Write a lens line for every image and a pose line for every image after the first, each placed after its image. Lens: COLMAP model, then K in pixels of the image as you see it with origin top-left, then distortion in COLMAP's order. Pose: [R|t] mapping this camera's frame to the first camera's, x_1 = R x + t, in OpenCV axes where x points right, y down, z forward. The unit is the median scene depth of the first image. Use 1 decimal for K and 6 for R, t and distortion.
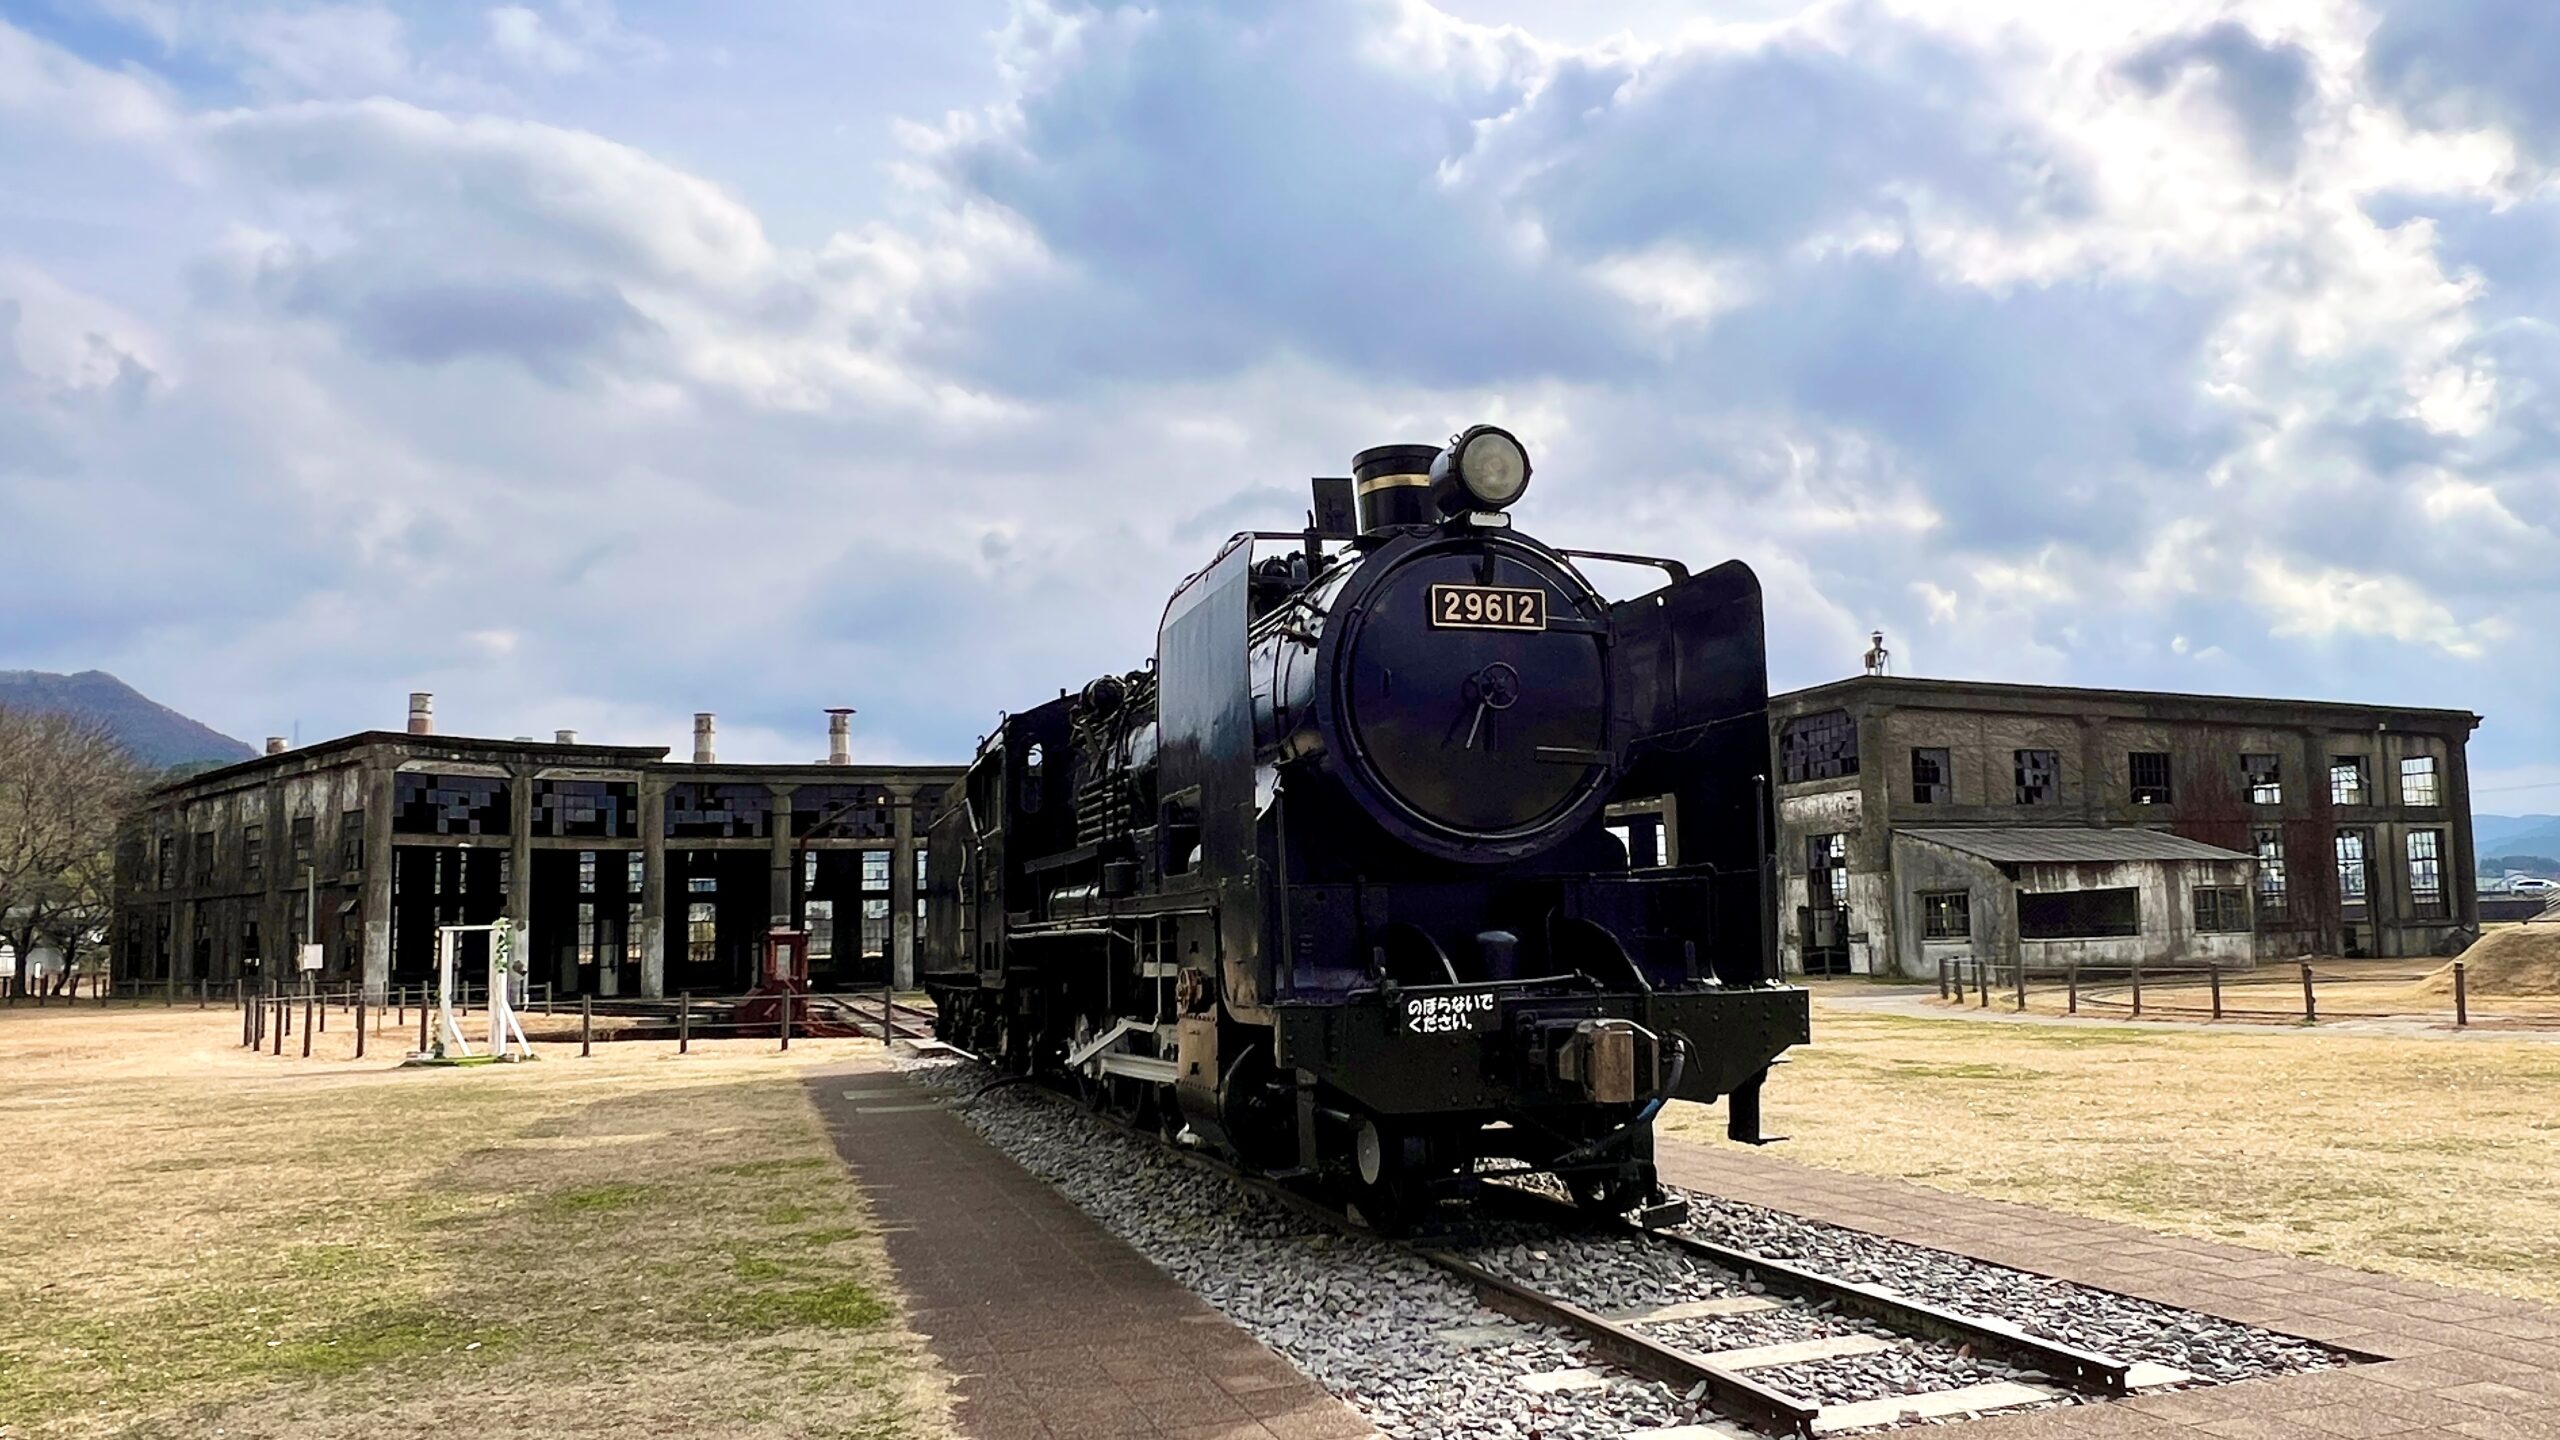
lens RADIAL K [[1736.8, 0, 1345.1], [0, 1736.8, 767.6], [0, 0, 1]] dist [0.011165, -0.005115]
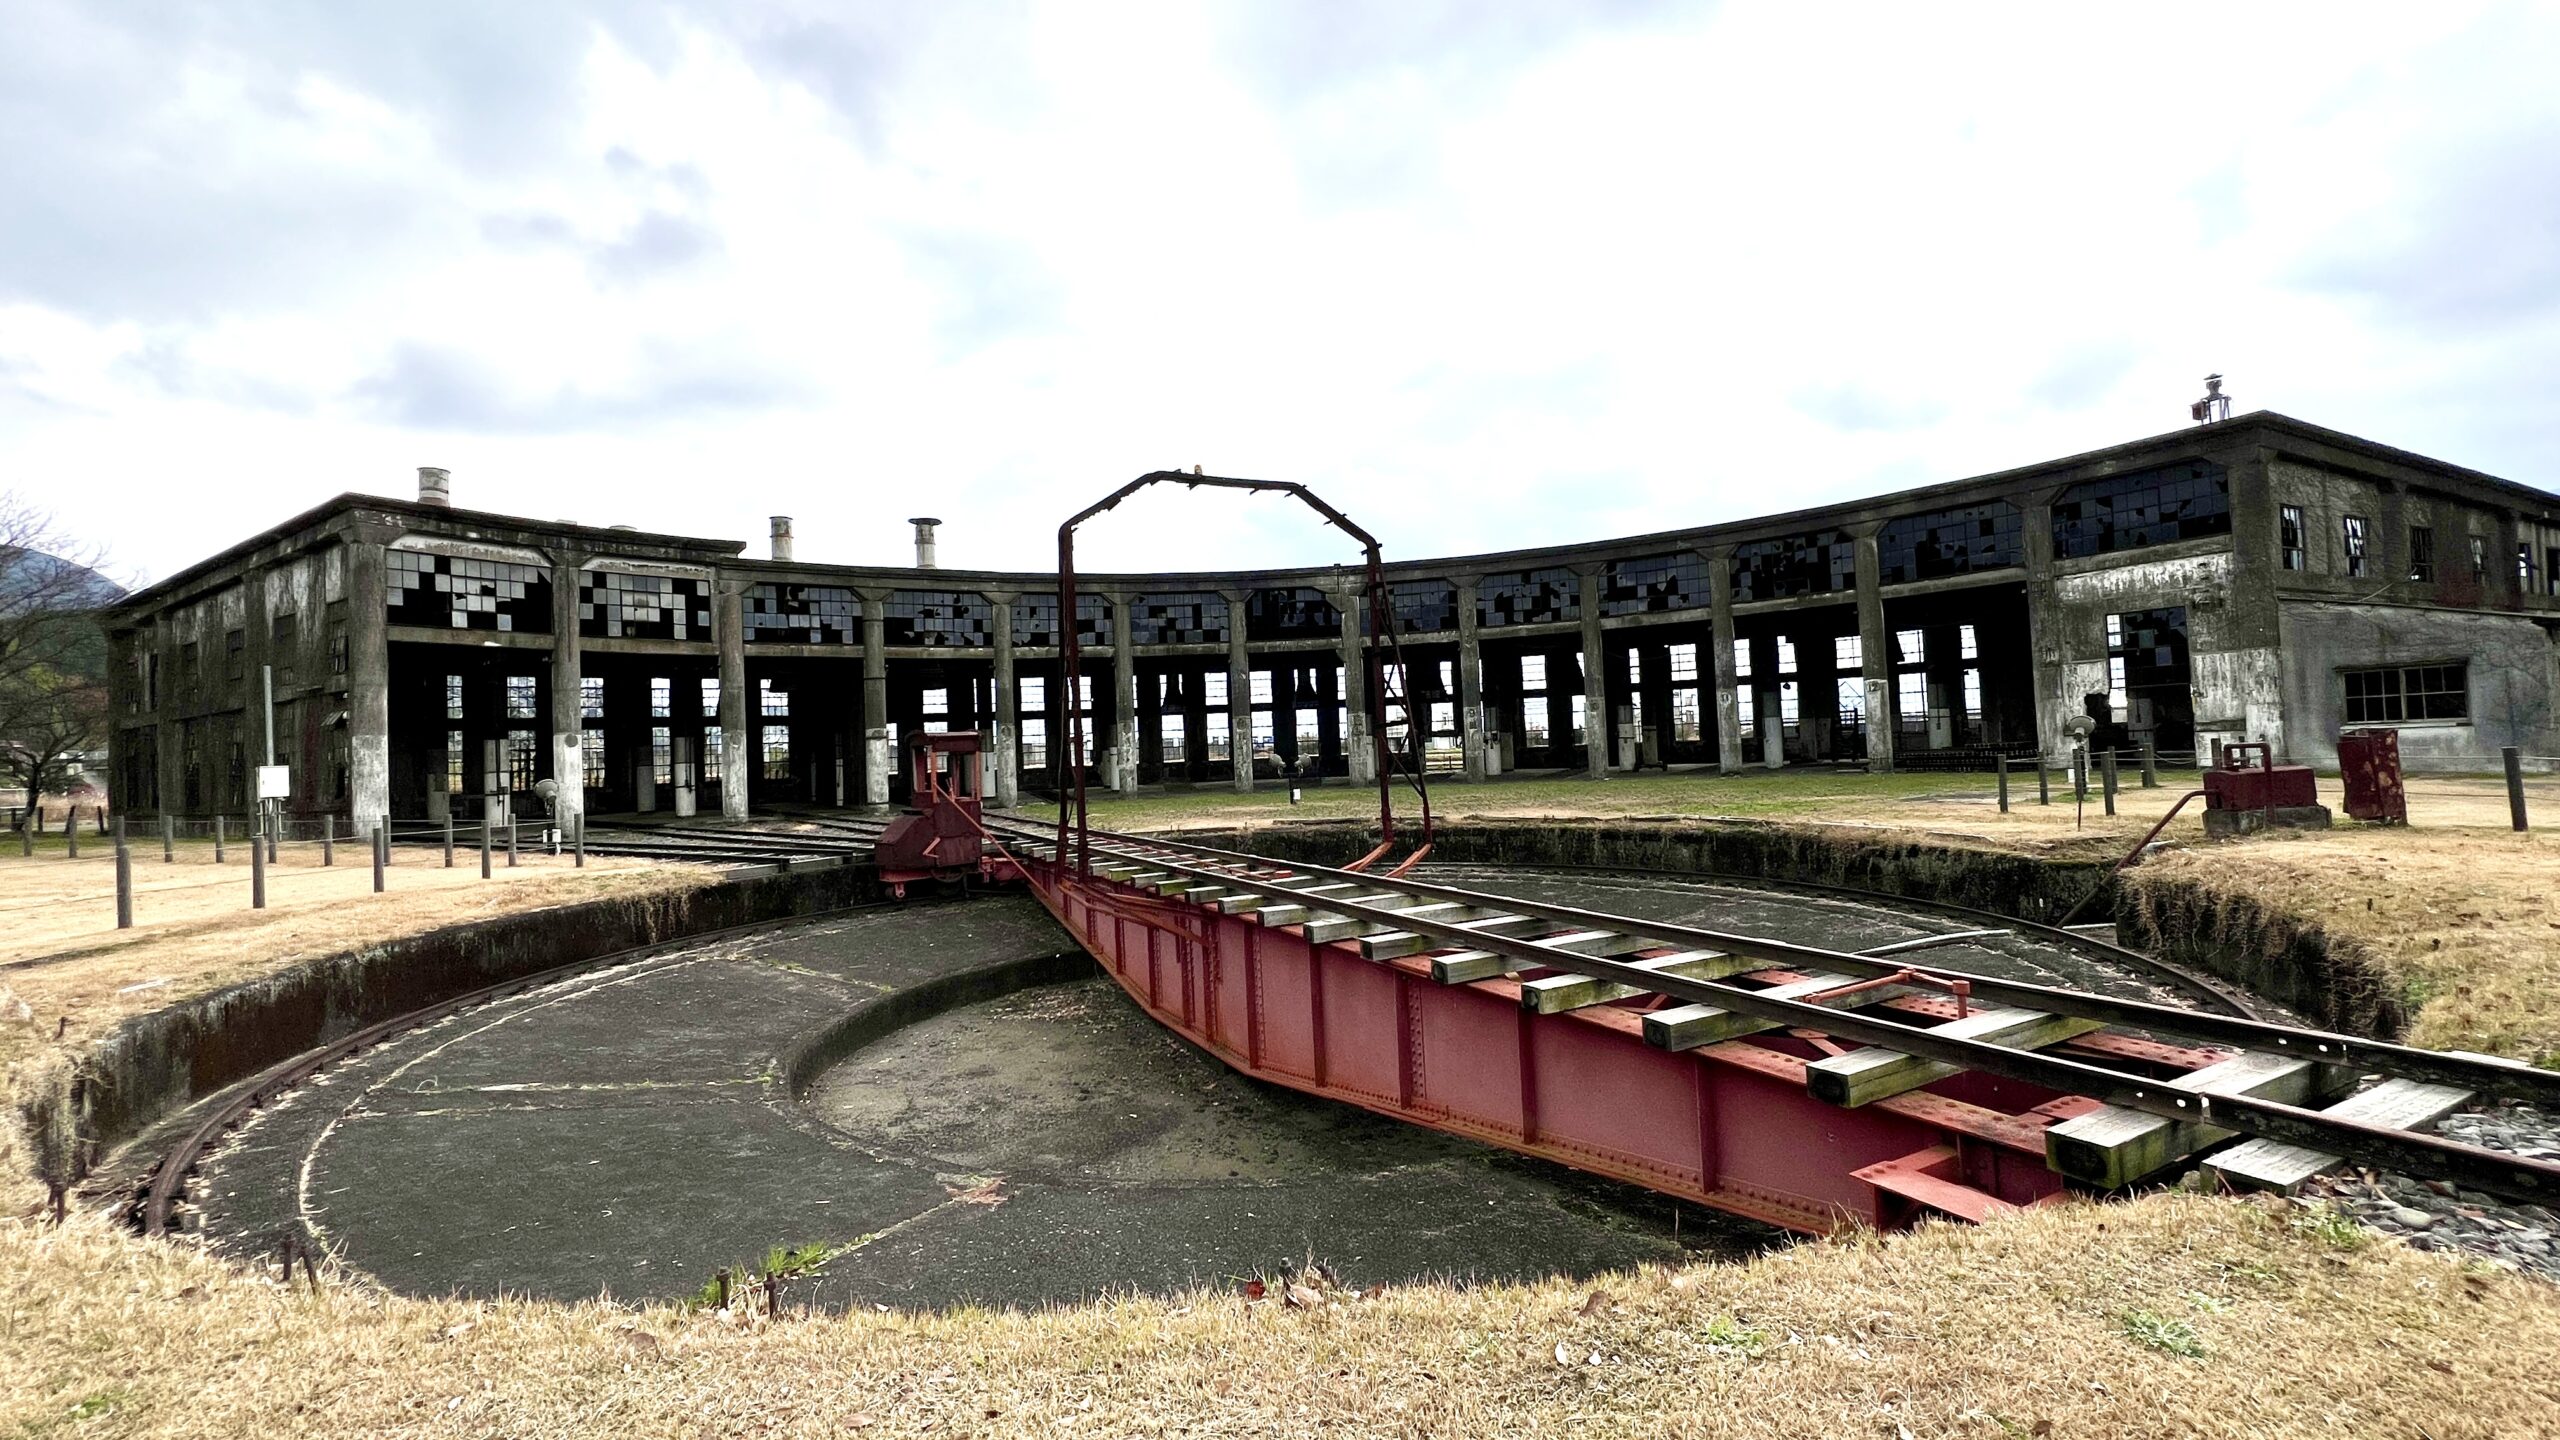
lens RADIAL K [[1040.3, 0, 1288.3], [0, 1040.3, 730.1], [0, 0, 1]] dist [-0.005748, 0.000921]
pose [[0.992017, -0.014096, 0.125314, -0.221103], [0.005050, 0.997376, 0.072217, 0.058760], [-0.126003, -0.071008, 0.989485, 0.528981]]
